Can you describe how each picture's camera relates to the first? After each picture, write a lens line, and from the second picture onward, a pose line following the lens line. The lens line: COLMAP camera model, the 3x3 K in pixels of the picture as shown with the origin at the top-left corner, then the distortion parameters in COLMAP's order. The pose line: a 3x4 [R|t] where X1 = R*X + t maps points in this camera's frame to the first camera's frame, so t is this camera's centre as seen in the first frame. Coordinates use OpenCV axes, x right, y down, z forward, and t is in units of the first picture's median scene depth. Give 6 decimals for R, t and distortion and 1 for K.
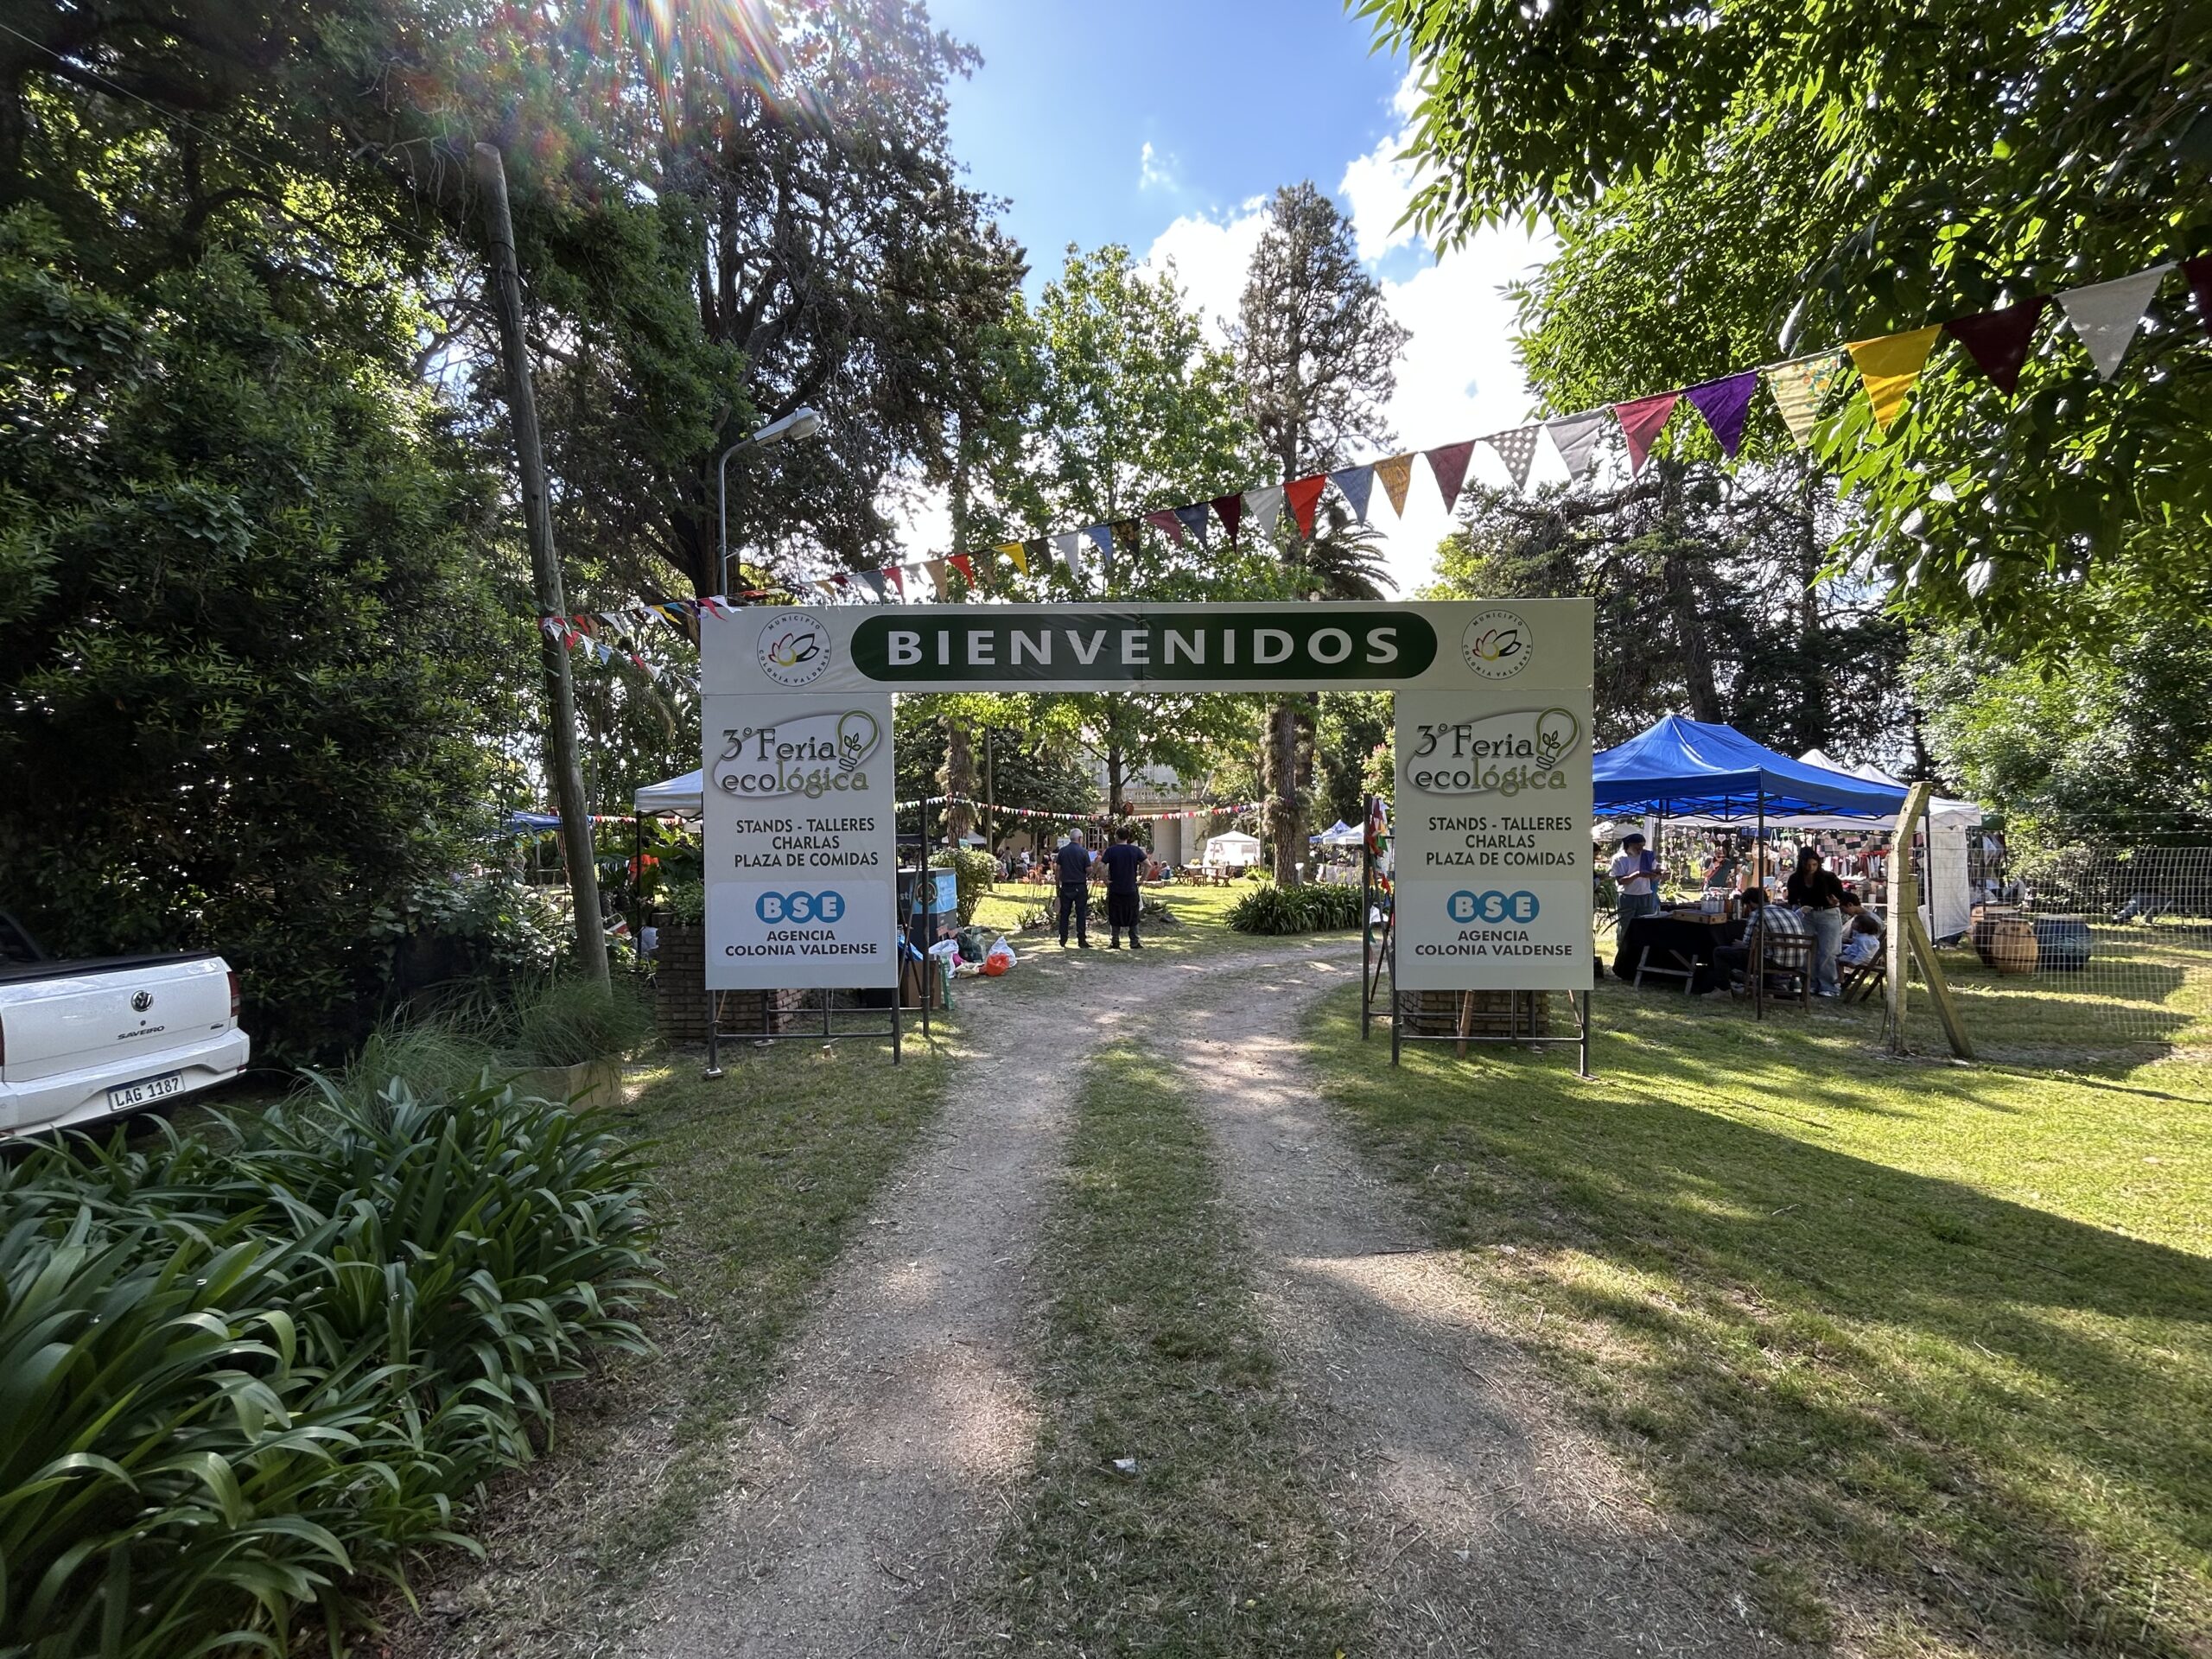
lens RADIAL K [[891.2, 0, 1106.0], [0, 891.2, 829.5], [0, 0, 1]] dist [-0.013464, -0.000072]
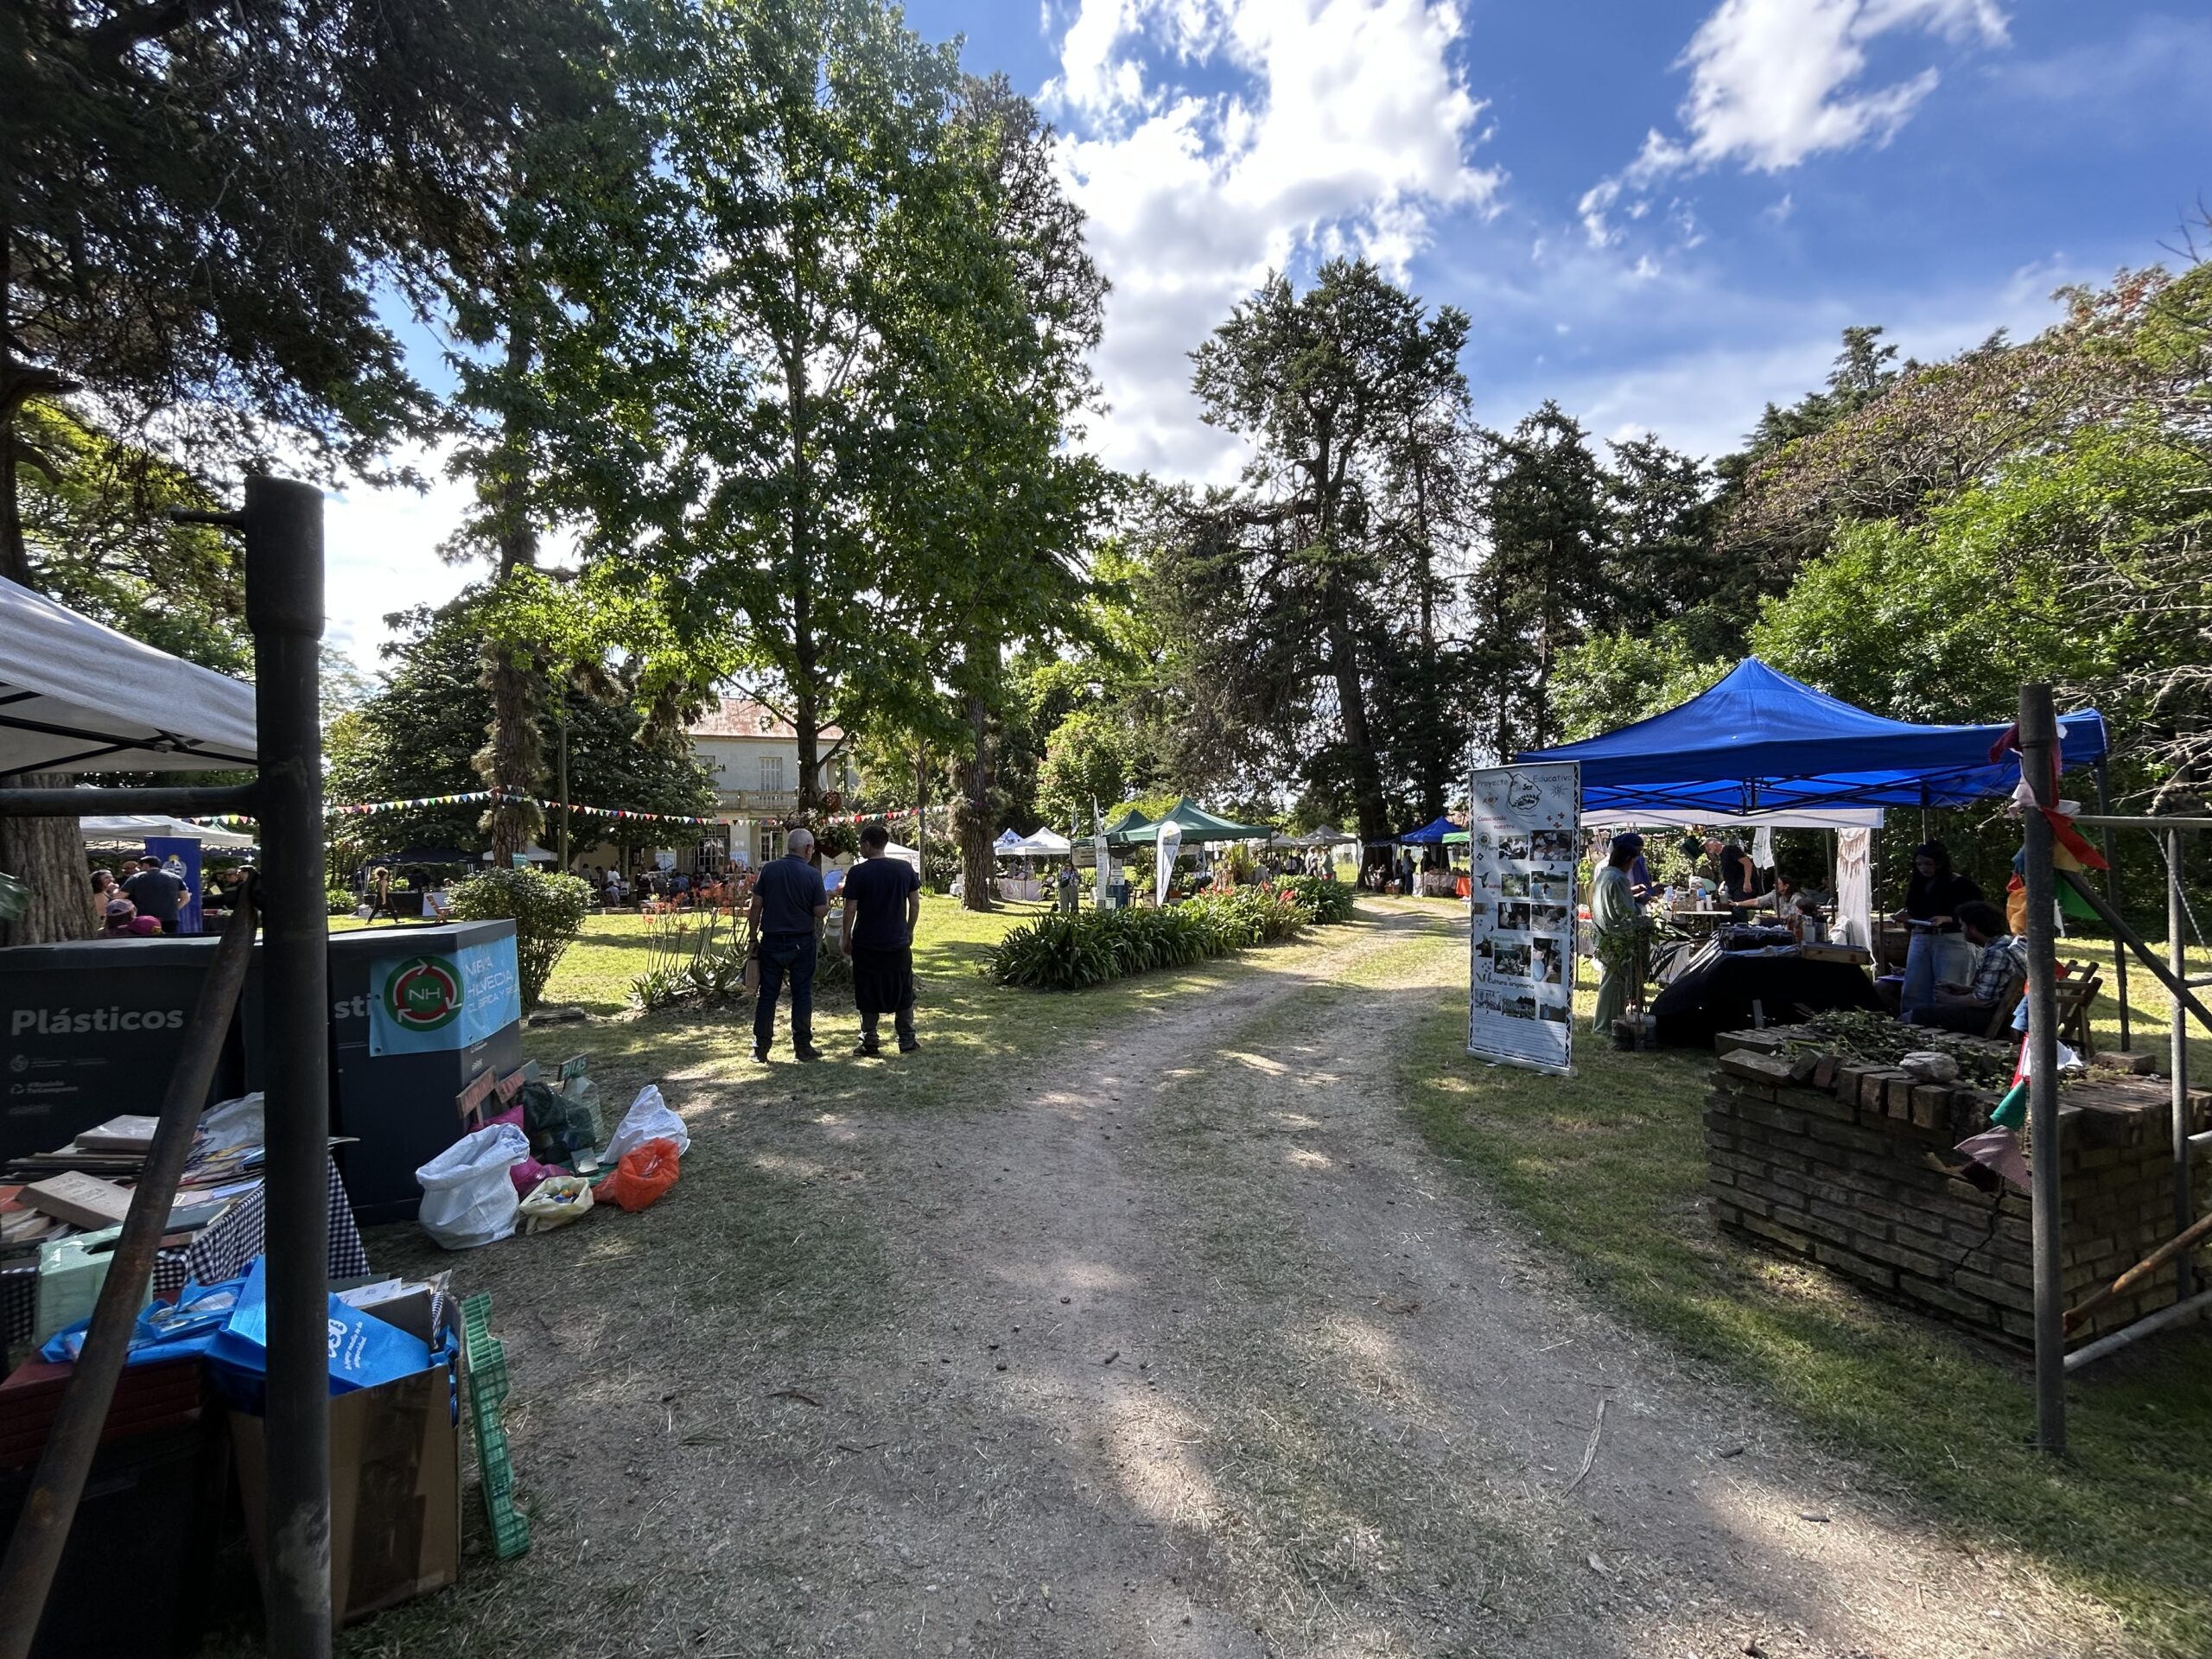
lens RADIAL K [[891.2, 0, 1106.0], [0, 891.2, 829.5], [0, 0, 1]] dist [-0.013464, -0.000072]
pose [[0.909005, -0.001459, 0.416784, -0.033680], [0.007244, 0.999898, -0.012299, 0.003270], [-0.416723, 0.014199, 0.908922, 0.188539]]
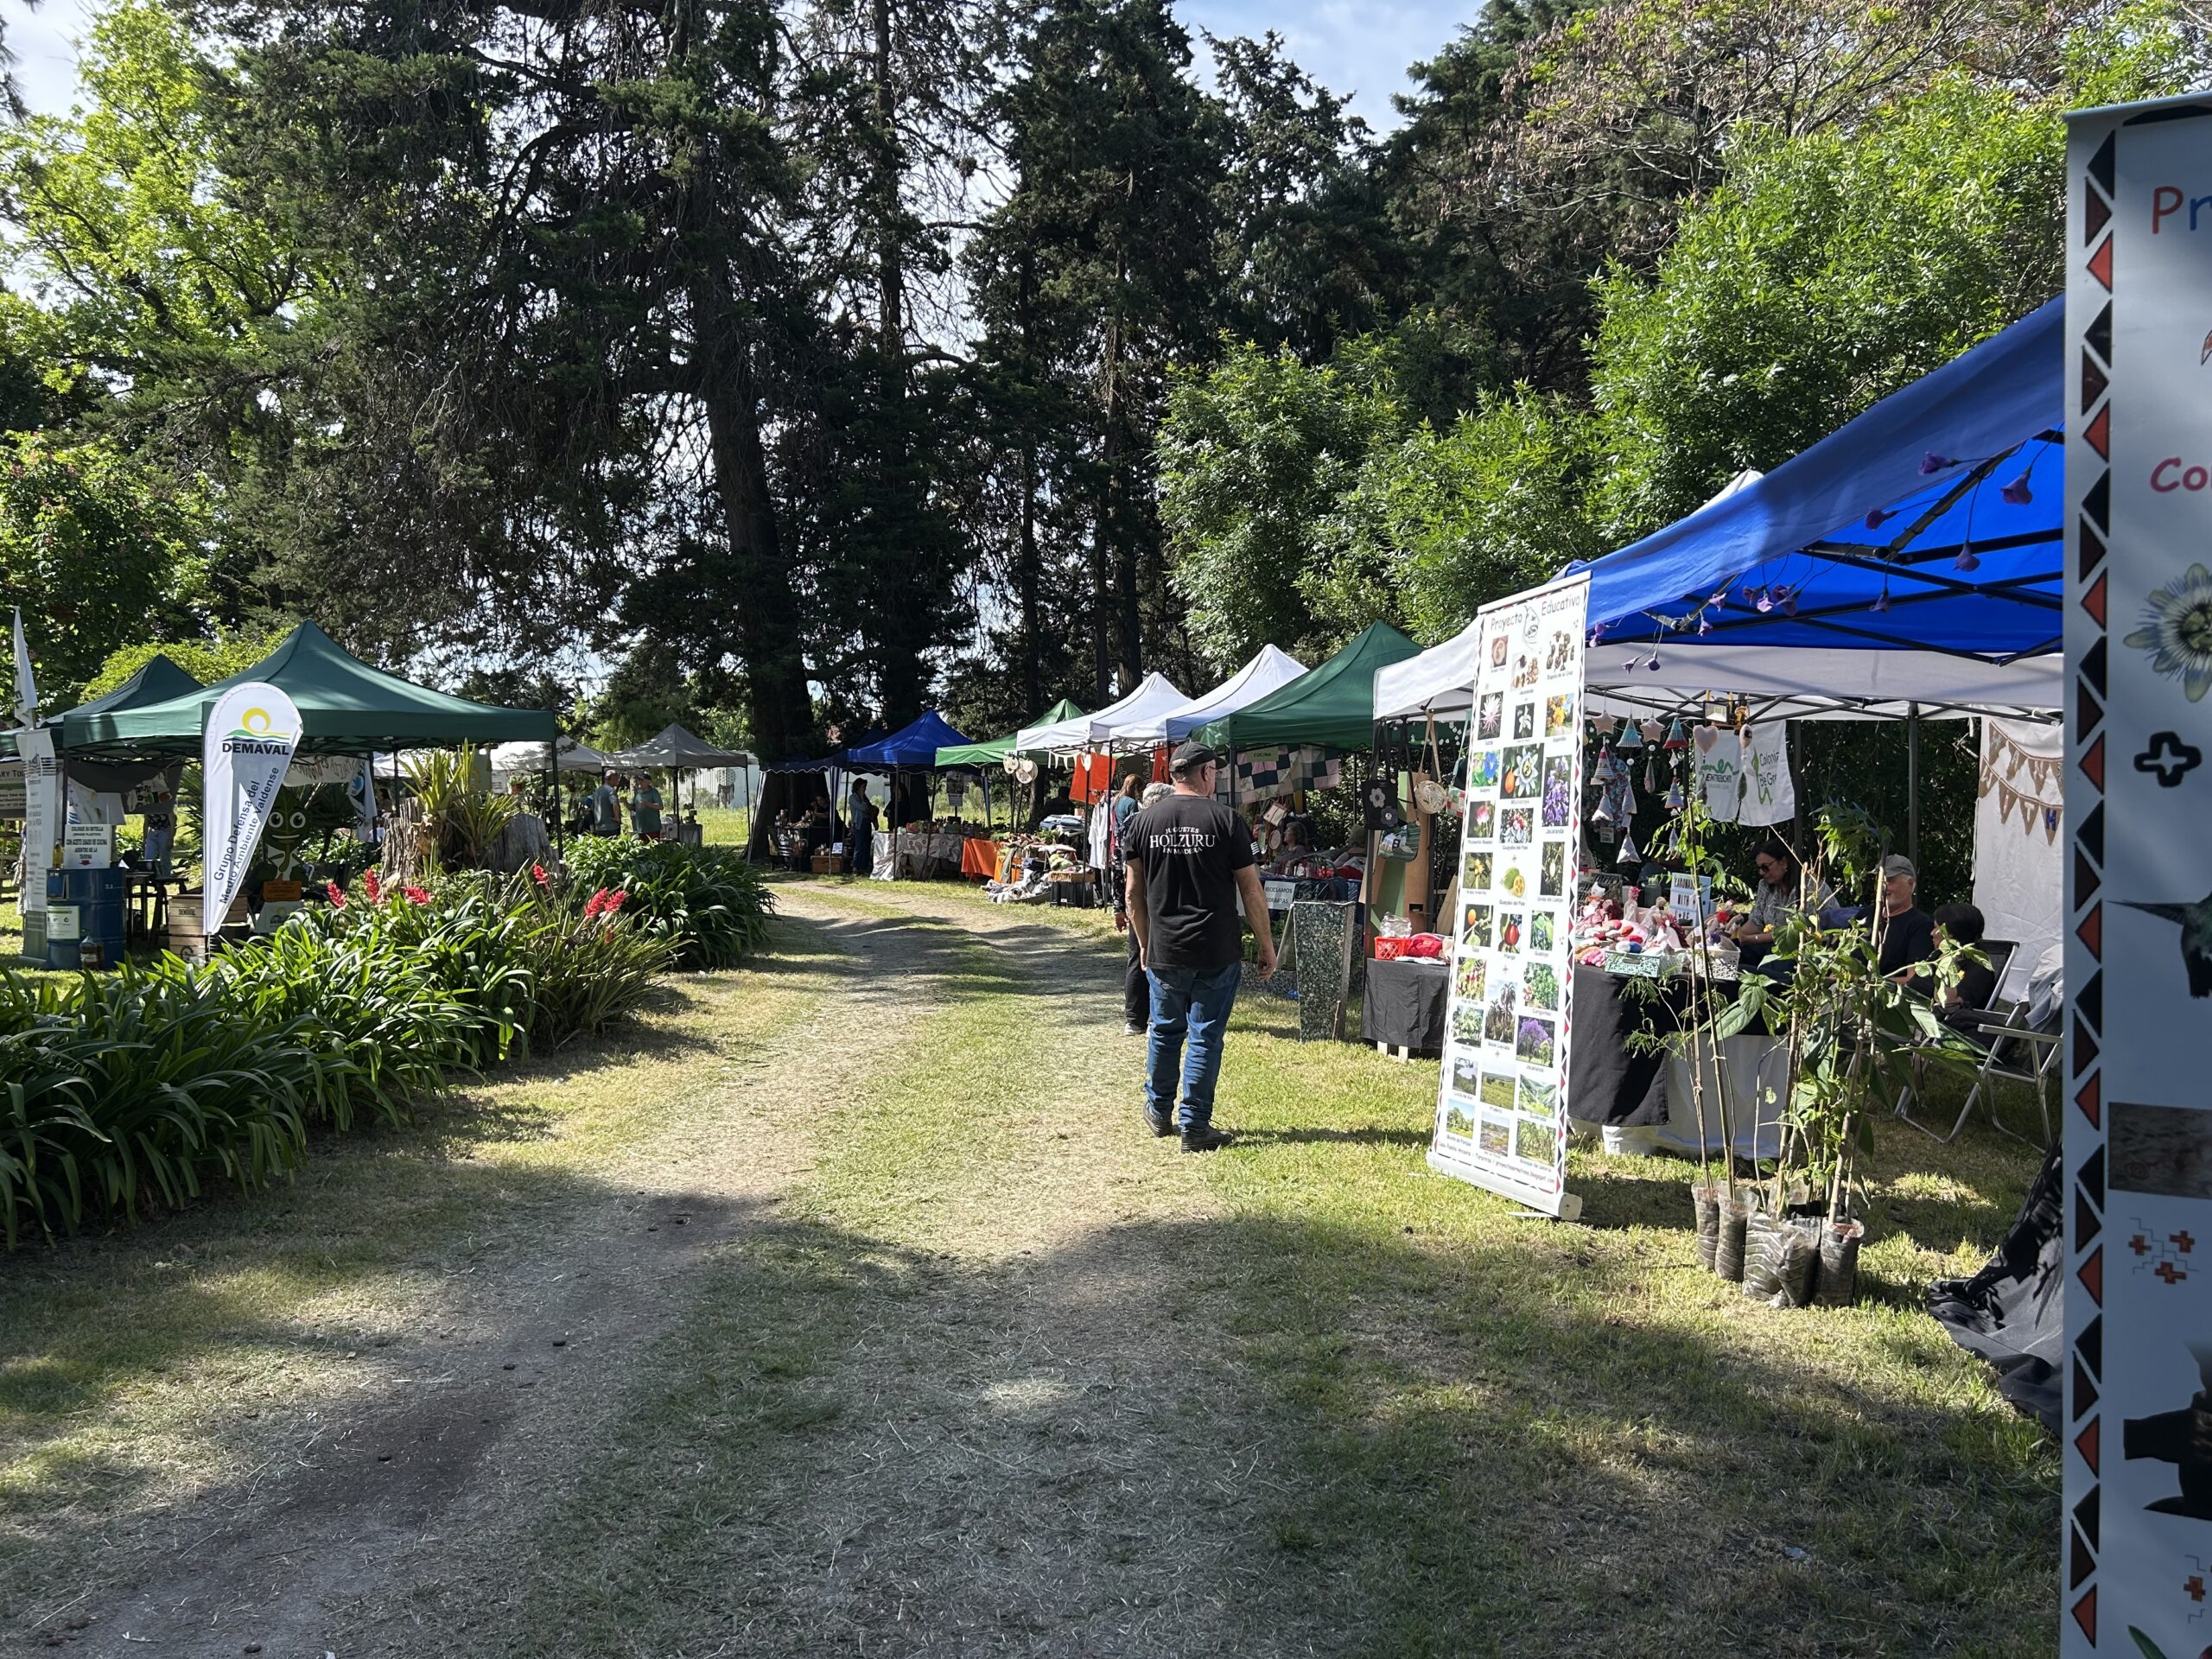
lens RADIAL K [[1684.8, 0, 1106.0], [0, 1684.8, 829.5], [0, 0, 1]] dist [0.038316, -0.005466]
pose [[0.599753, -0.024572, 0.799808, 0.054487], [-0.009429, 0.999242, 0.037769, 0.007685], [-0.800130, -0.030193, 0.599067, 0.314467]]
